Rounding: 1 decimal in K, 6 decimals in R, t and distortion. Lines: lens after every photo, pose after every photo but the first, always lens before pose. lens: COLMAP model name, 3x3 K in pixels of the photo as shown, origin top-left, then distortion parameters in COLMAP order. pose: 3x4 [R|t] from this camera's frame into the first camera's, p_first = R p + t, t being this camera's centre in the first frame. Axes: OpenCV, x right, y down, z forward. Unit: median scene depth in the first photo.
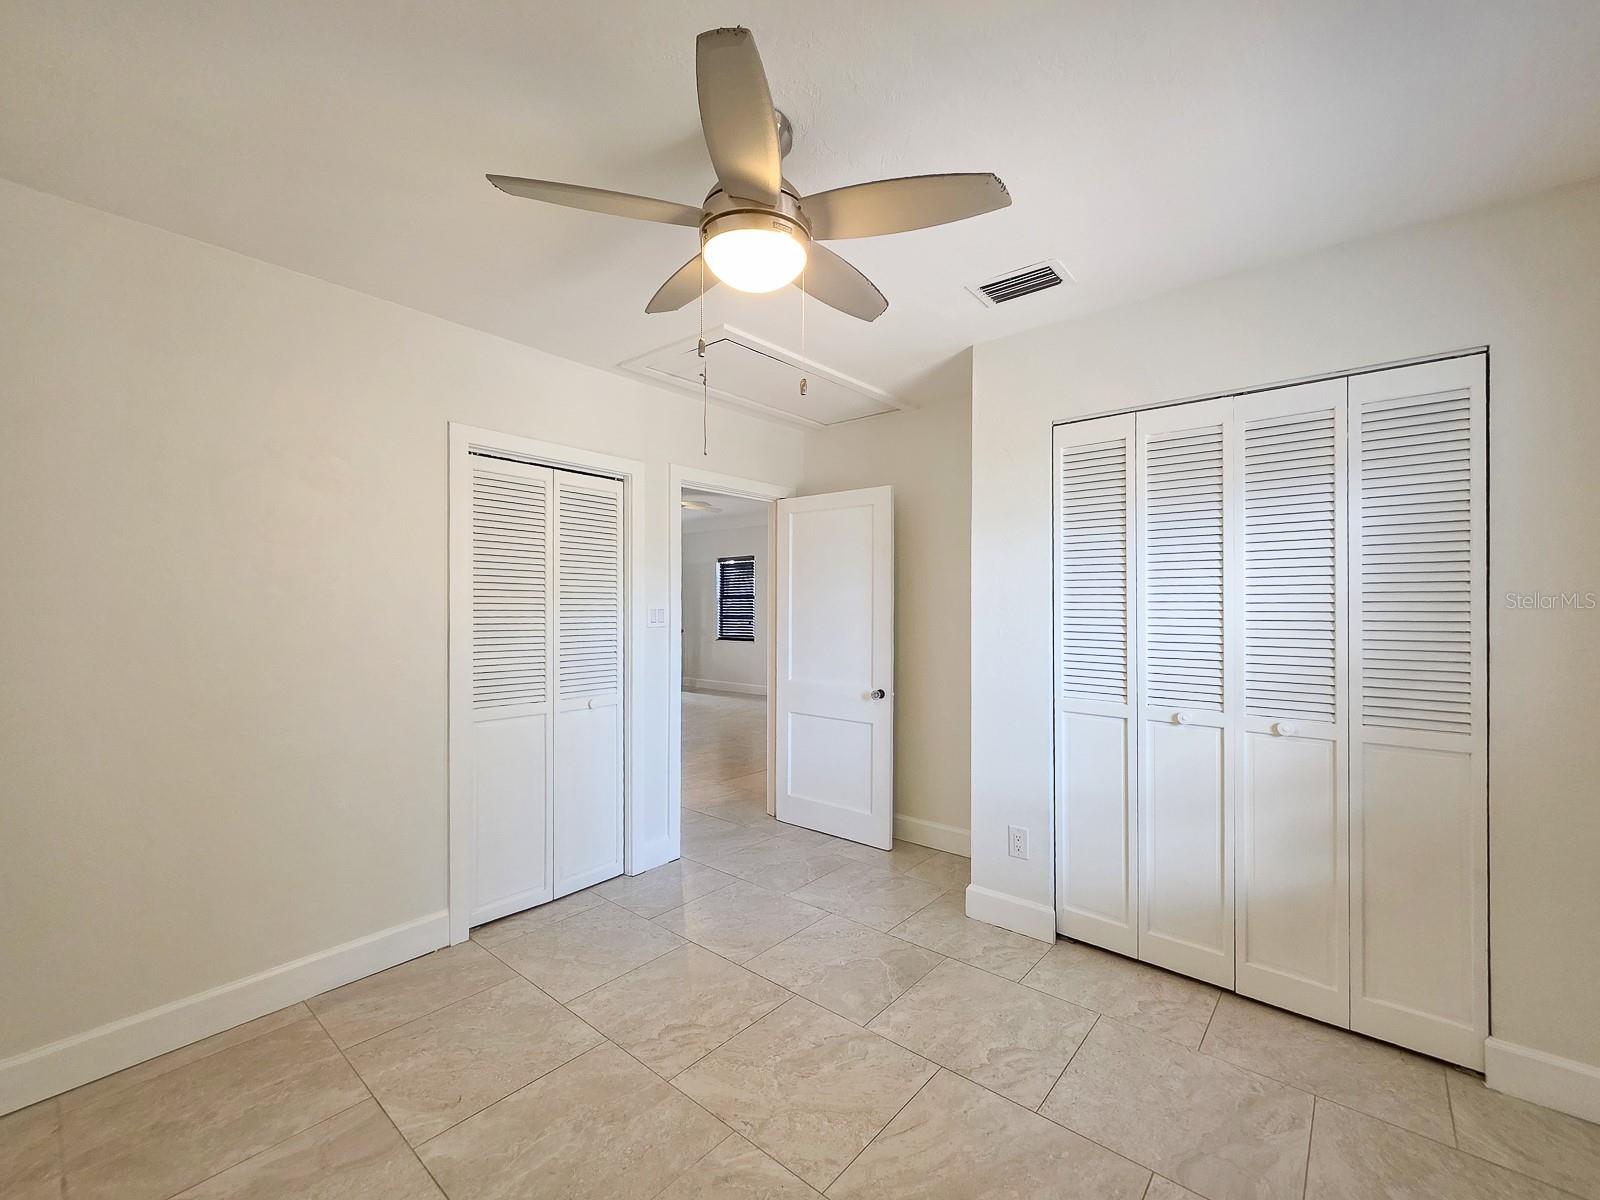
lens RADIAL K [[654.8, 0, 800.0], [0, 654.8, 600.0], [0, 0, 1]] dist [-0.001979, -0.000320]
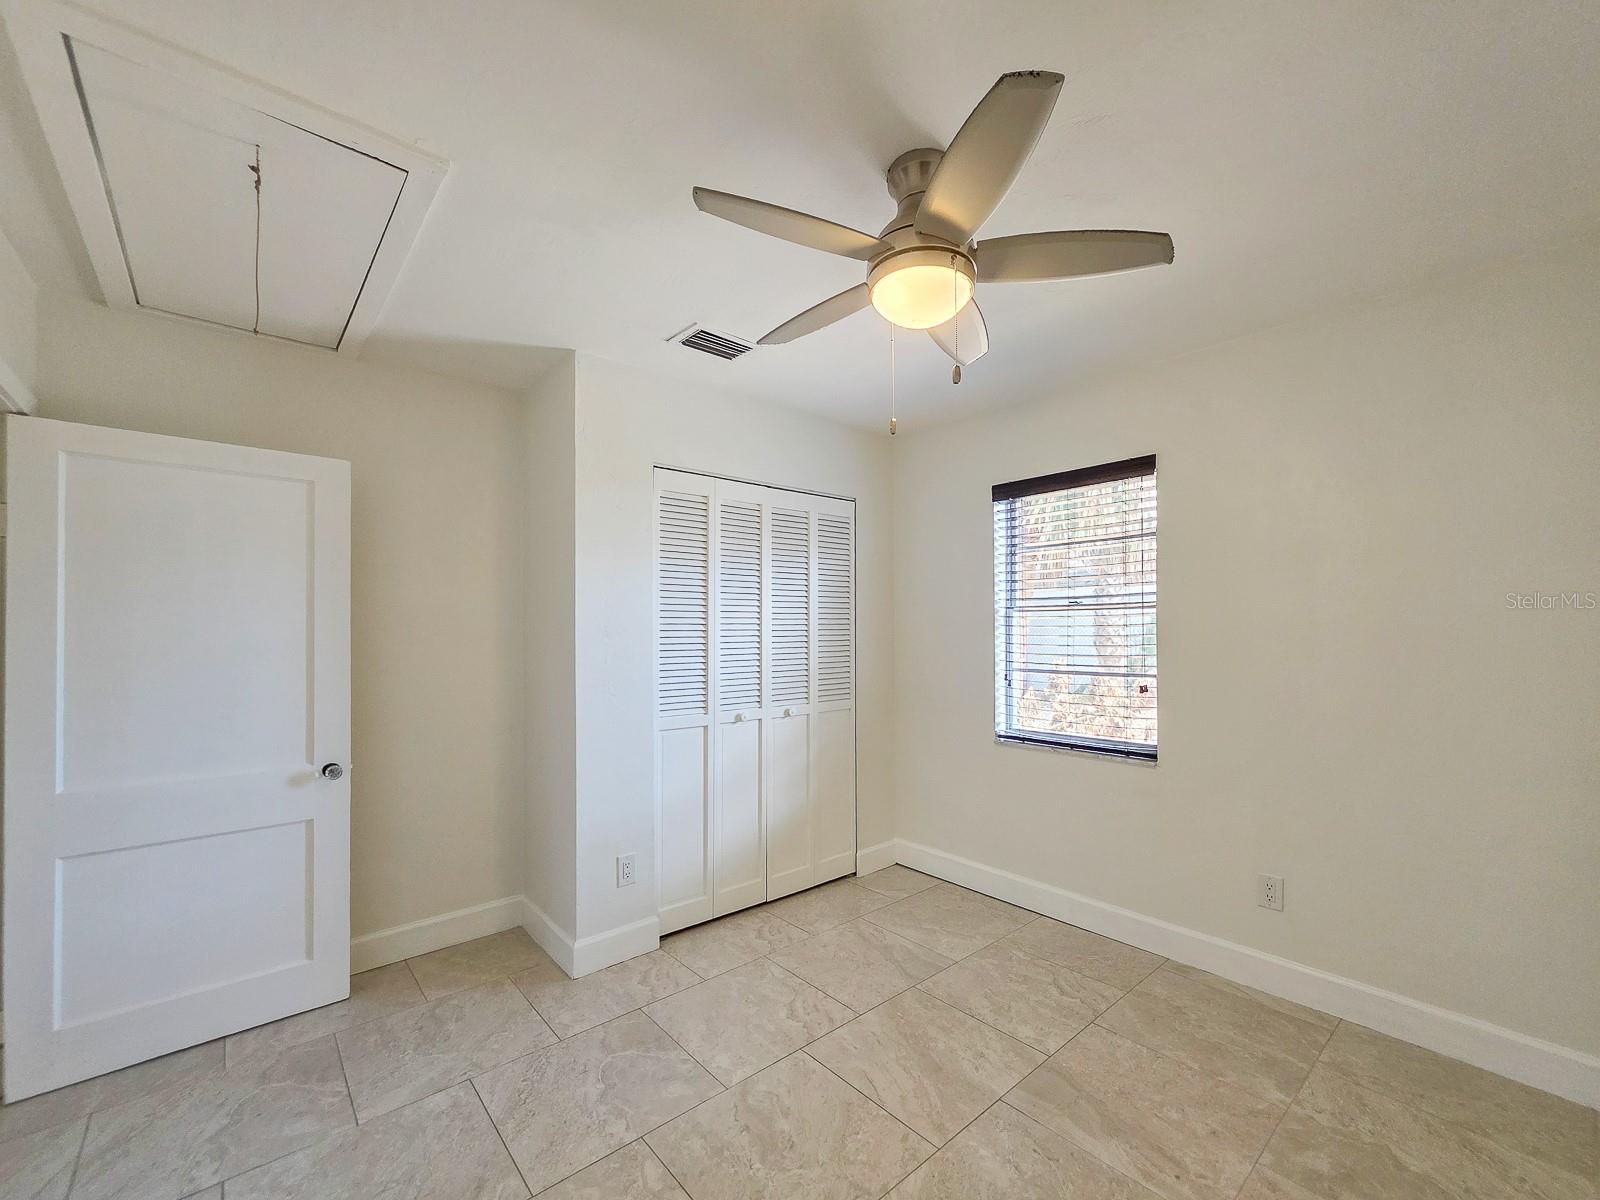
lens RADIAL K [[659.0, 0, 805.7], [0, 659.0, 620.6], [0, 0, 1]] dist [0.002875, 0.000408]
pose [[0.163925, 0.006383, 0.986452, -0.755319], [-0.001389, 0.999980, -0.006240, -0.007864], [-0.986472, -0.000347, 0.163930, 0.680810]]
